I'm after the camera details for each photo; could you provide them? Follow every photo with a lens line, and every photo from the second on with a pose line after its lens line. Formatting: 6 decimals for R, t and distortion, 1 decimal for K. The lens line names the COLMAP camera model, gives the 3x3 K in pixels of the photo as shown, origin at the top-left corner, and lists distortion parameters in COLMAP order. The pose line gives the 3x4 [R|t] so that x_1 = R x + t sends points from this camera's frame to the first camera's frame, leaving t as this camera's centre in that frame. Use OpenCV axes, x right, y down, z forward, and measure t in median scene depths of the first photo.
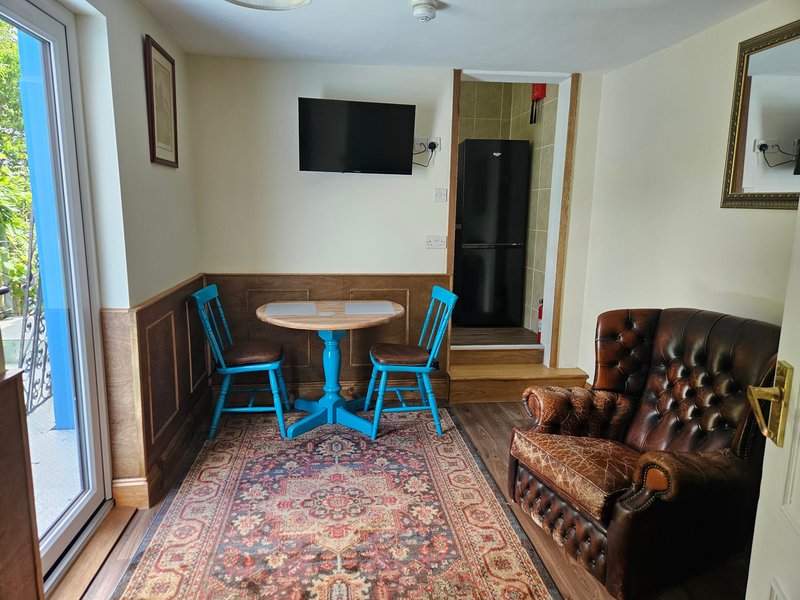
lens RADIAL K [[529.5, 0, 398.3], [0, 529.5, 300.7], [0, 0, 1]] dist [0.053010, -0.005805]
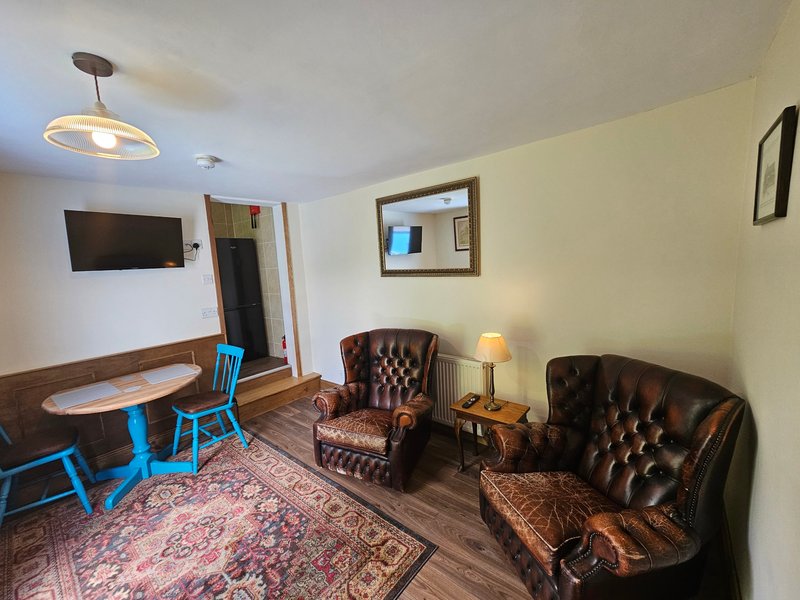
lens RADIAL K [[326.1, 0, 397.1], [0, 326.1, 299.6], [0, 0, 1]] dist [-0.003560, -0.000570]
pose [[0.732278, -0.134364, 0.667619, -0.182233], [0.184971, 0.982731, -0.005103, -0.066464], [-0.655404, 0.127227, 0.744485, 0.050749]]
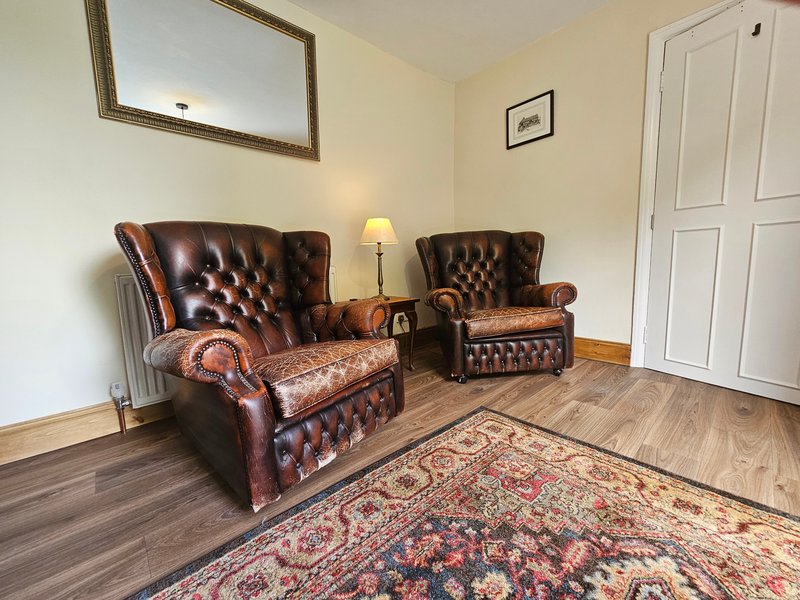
lens RADIAL K [[326.1, 0, 398.4], [0, 326.1, 299.7], [0, 0, 1]] dist [-0.003560, -0.000570]
pose [[-0.565668, -0.098769, 0.818697, -0.144819], [0.164230, 0.959420, 0.229219, 0.072170], [-0.808114, 0.264116, -0.526492, 0.914254]]
